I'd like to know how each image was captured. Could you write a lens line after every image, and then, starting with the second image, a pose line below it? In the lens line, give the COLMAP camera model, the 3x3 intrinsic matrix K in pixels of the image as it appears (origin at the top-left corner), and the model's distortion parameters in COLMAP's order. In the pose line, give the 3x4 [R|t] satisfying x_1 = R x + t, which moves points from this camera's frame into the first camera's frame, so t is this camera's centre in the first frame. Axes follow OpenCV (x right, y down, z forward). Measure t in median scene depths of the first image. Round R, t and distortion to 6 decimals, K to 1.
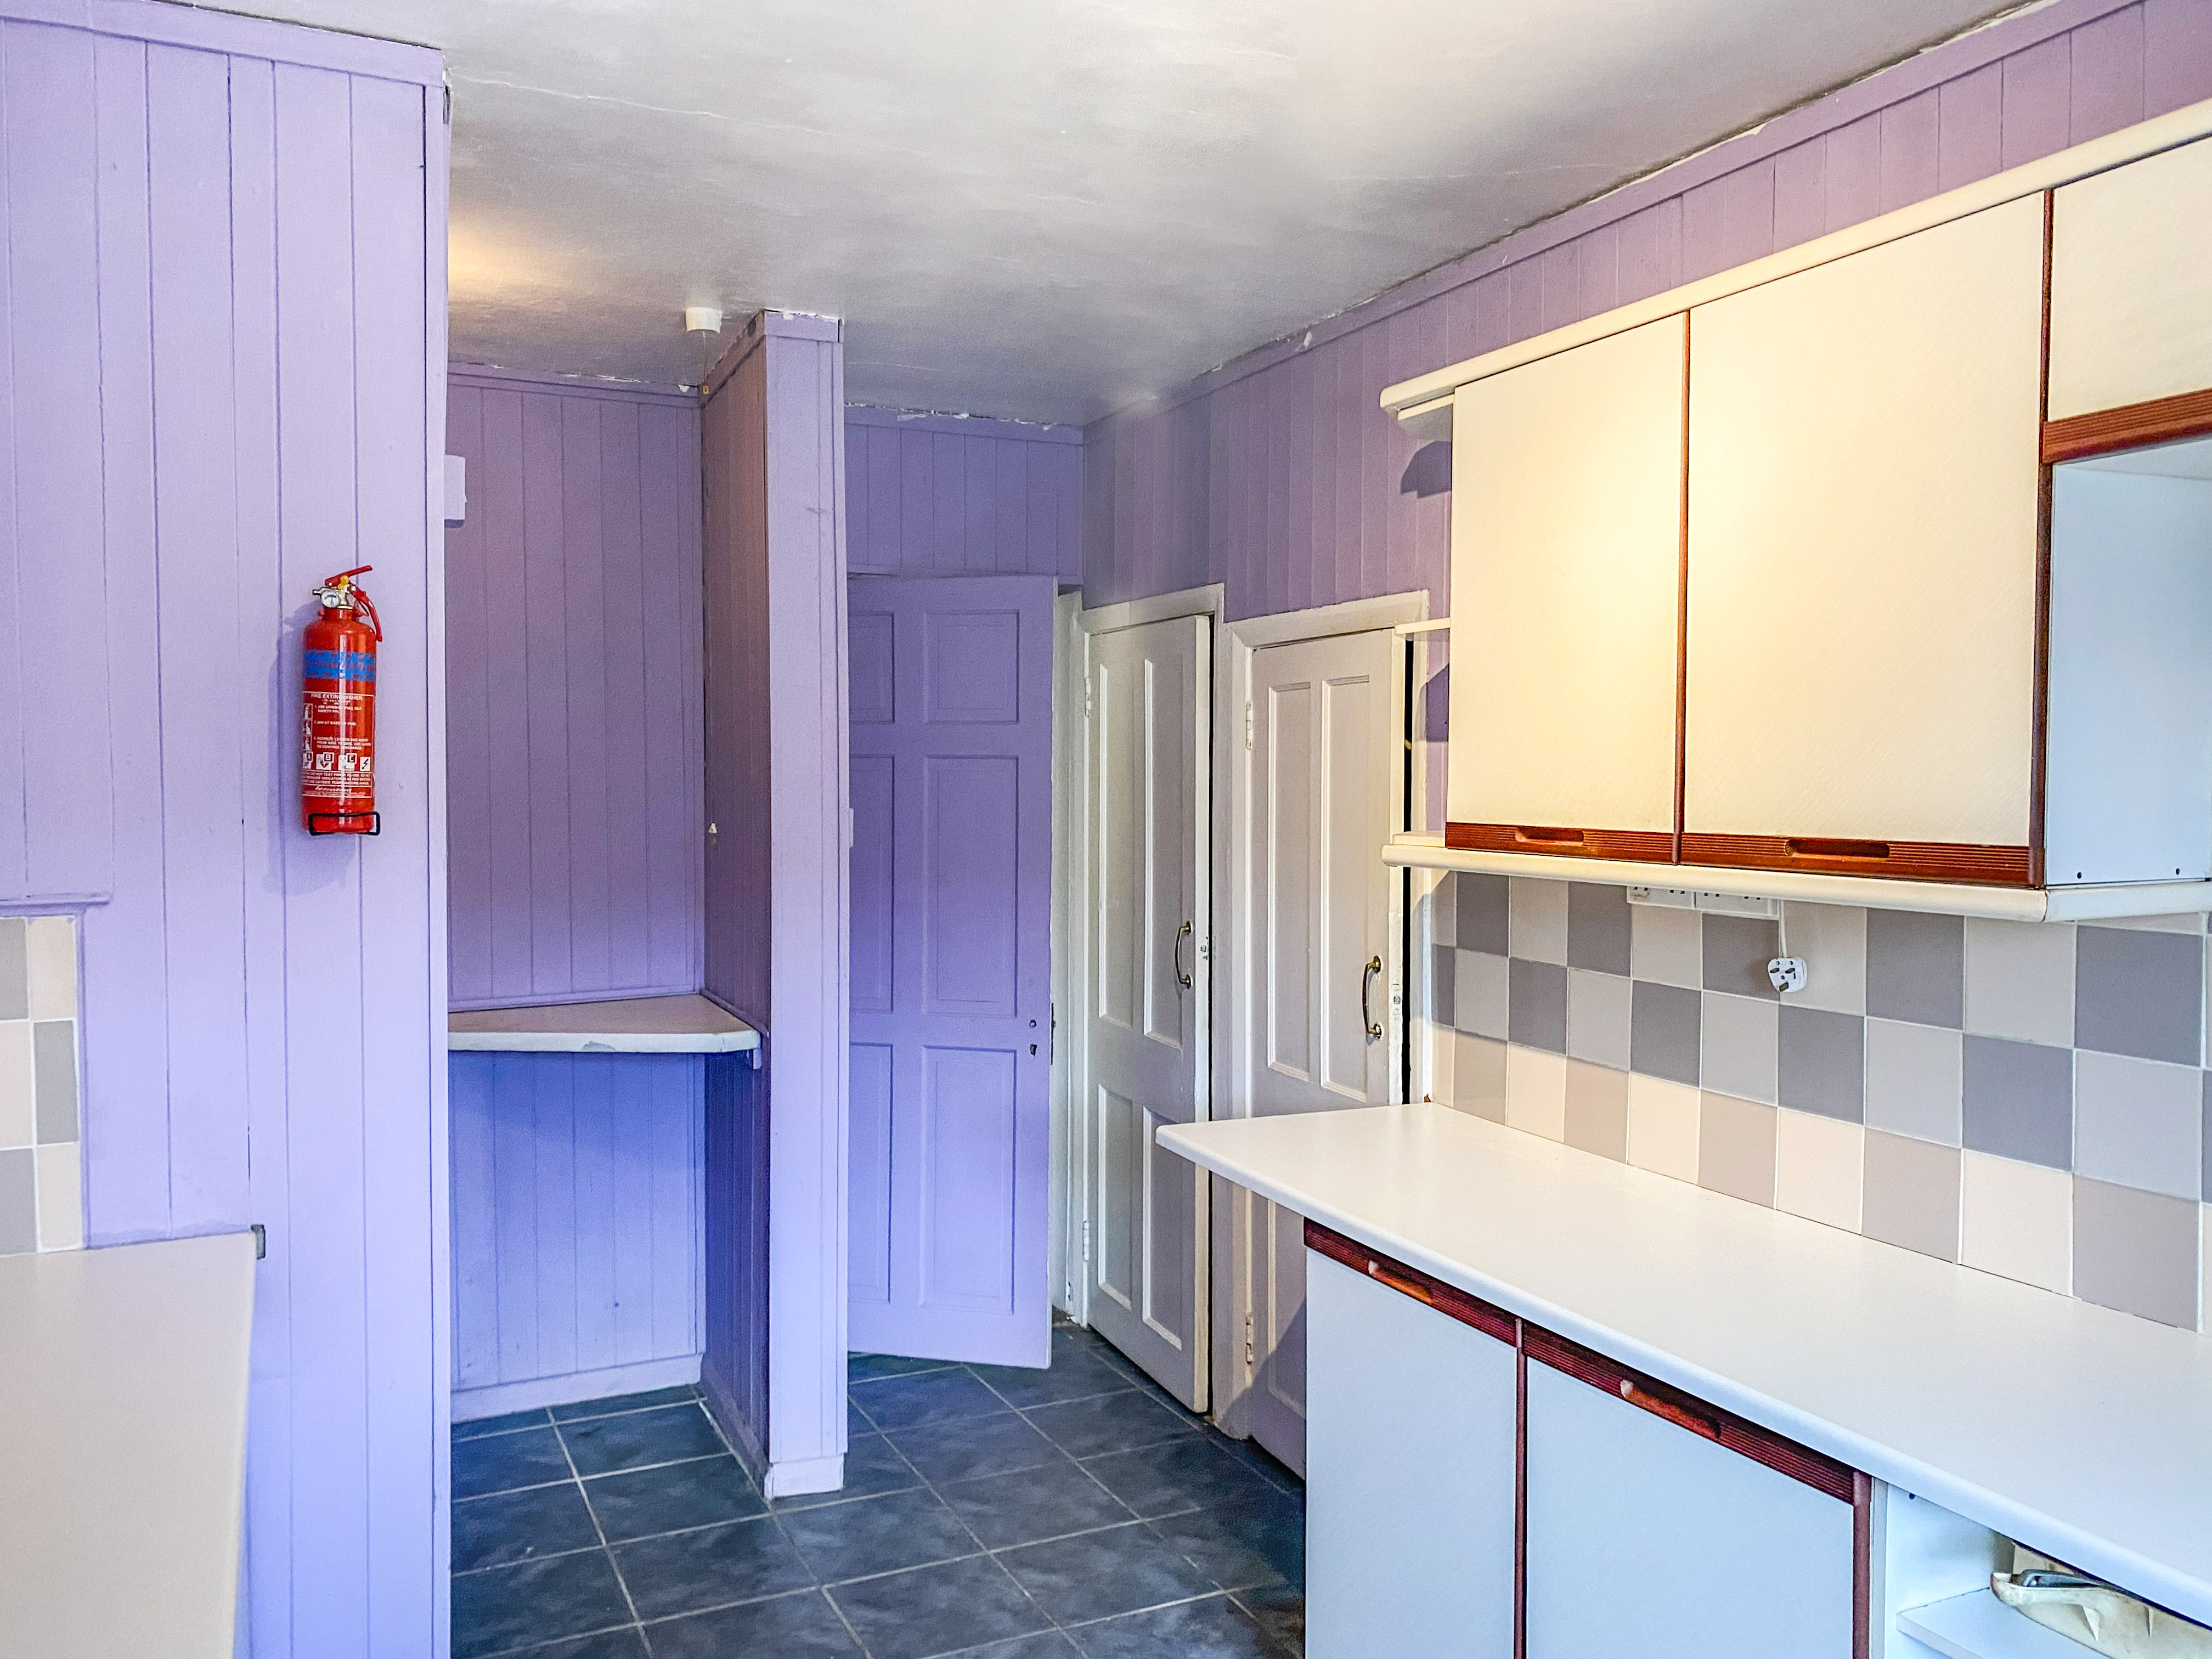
lens RADIAL K [[1707.1, 0, 1104.0], [0, 1707.1, 828.4], [0, 0, 1]] dist [0.003215, 0.002532]
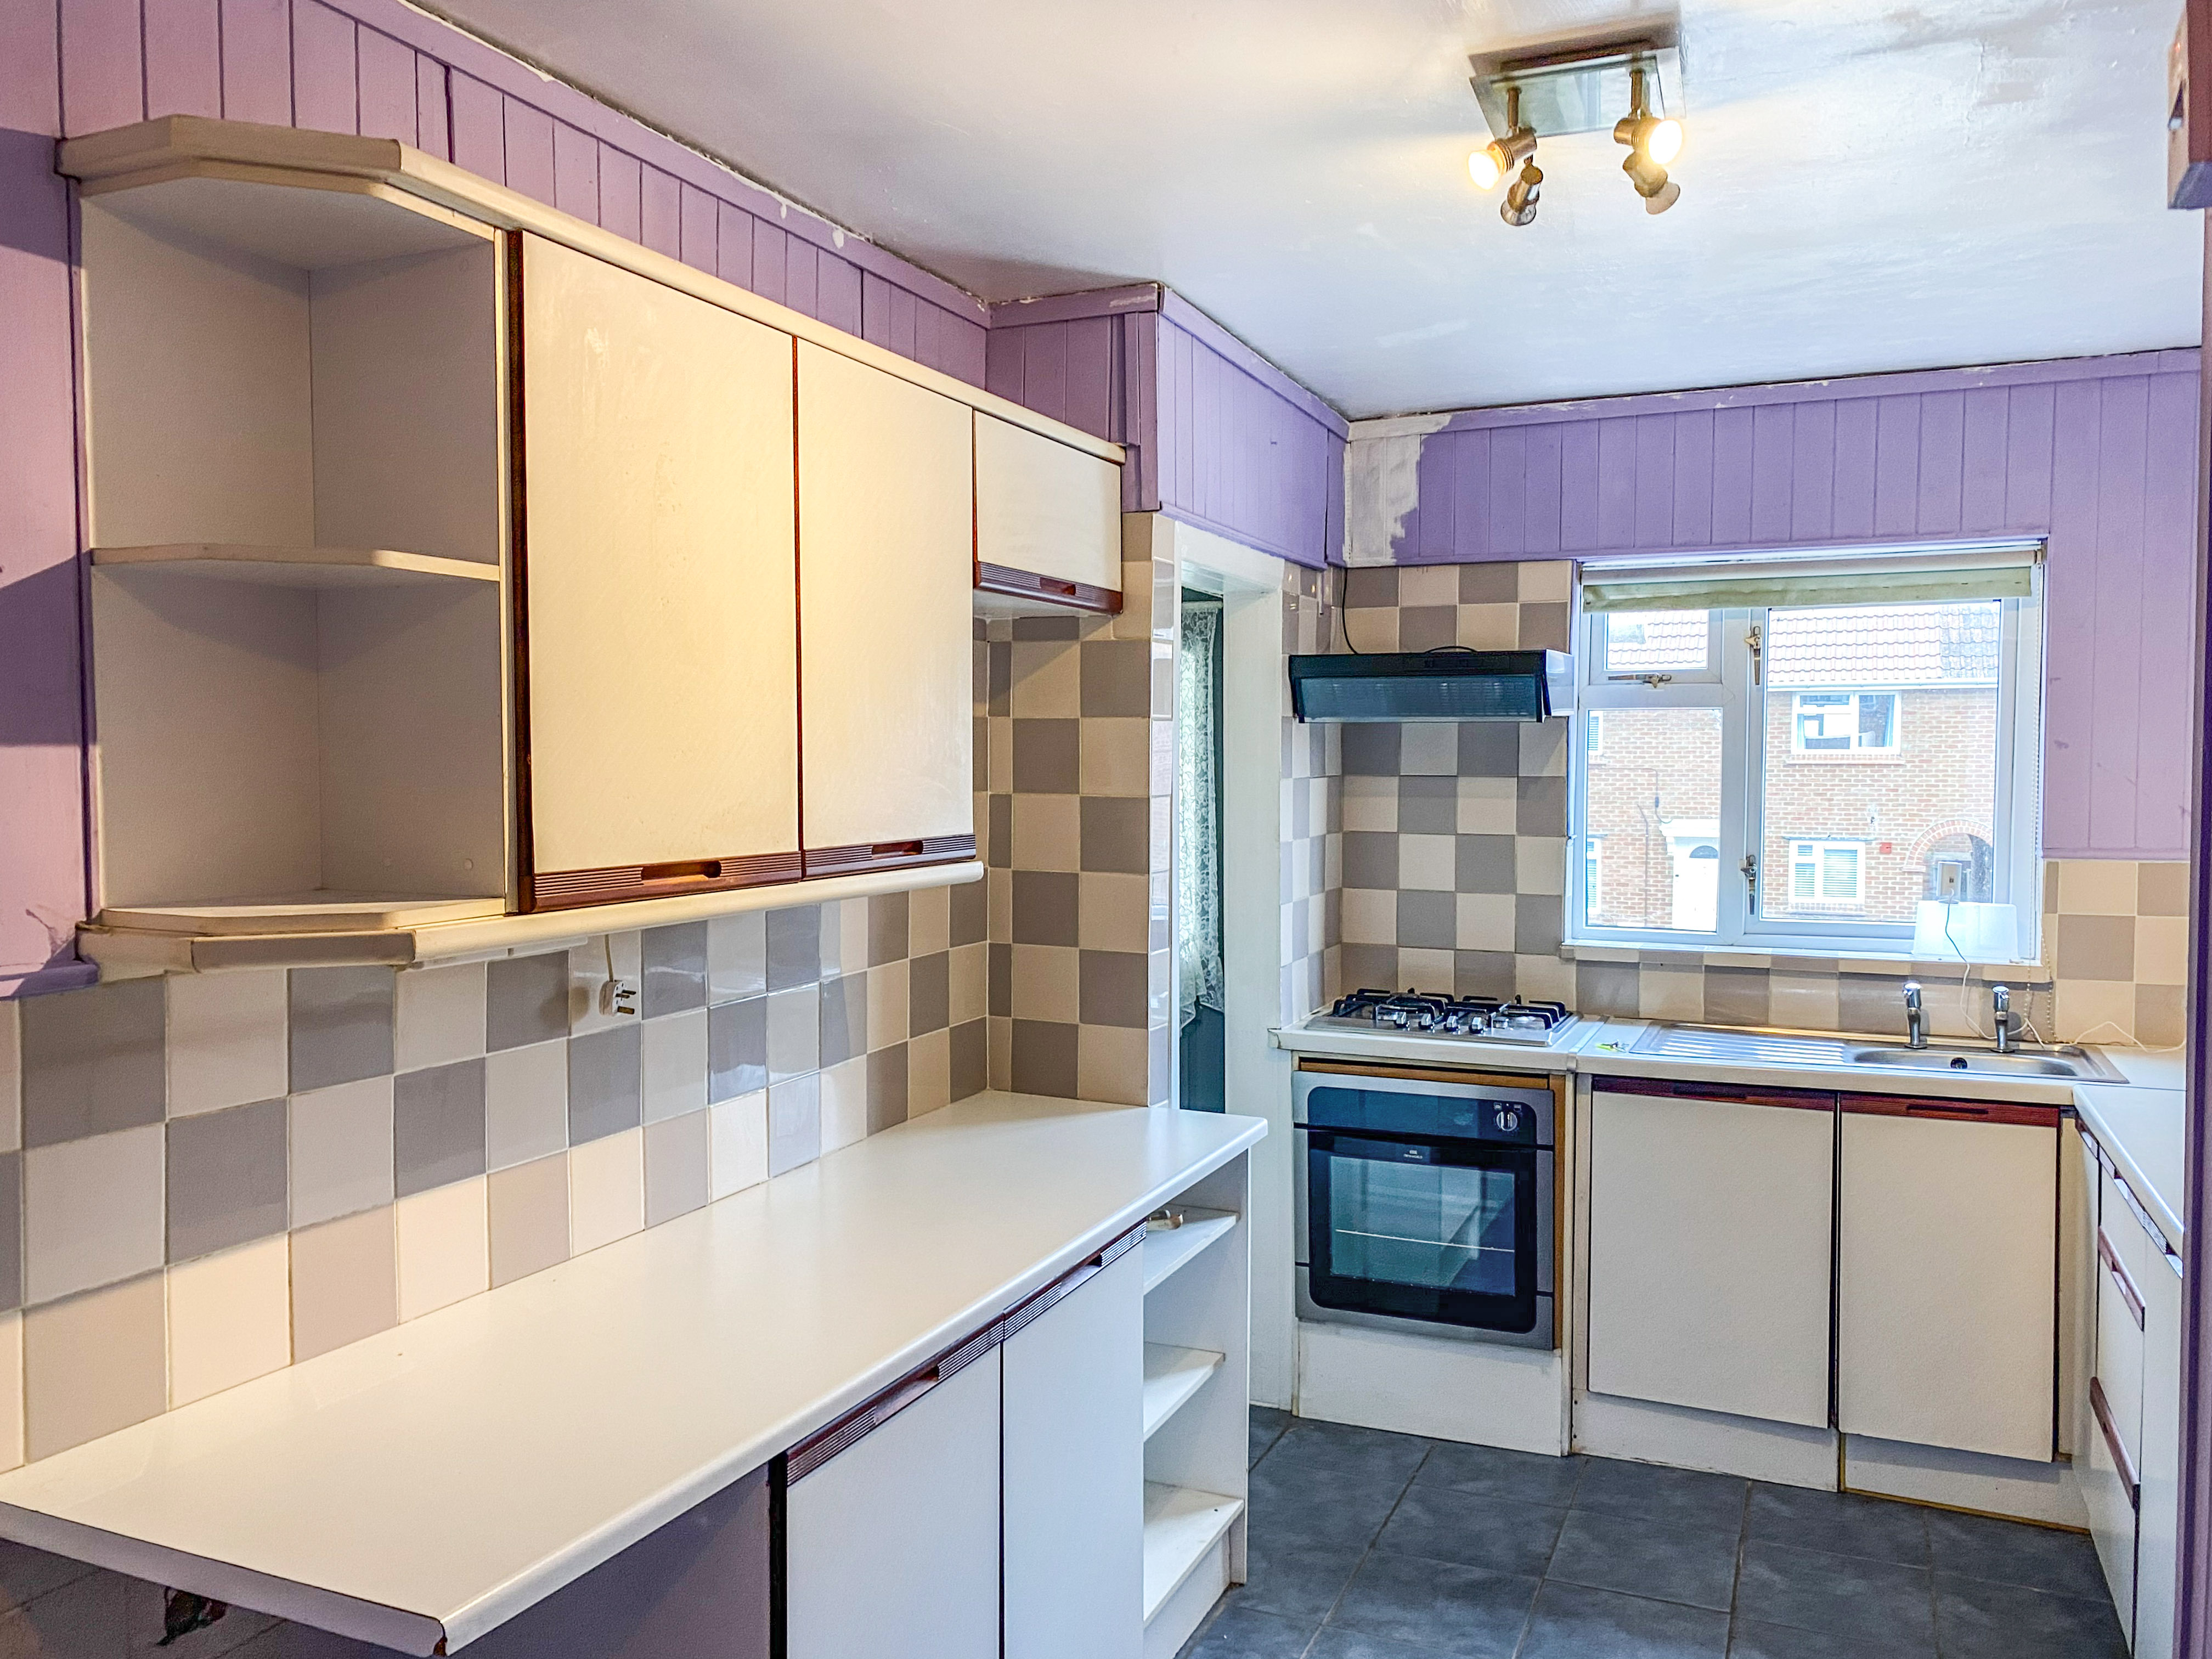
lens RADIAL K [[1707.1, 0, 1103.7], [0, 1707.1, 829.2], [0, 0, 1]] dist [0.003215, 0.002532]
pose [[-0.655954, -0.034936, 0.753992, -0.496436], [0.026078, 0.997283, 0.068896, -0.068515], [-0.754350, 0.064856, -0.653261, 1.378628]]
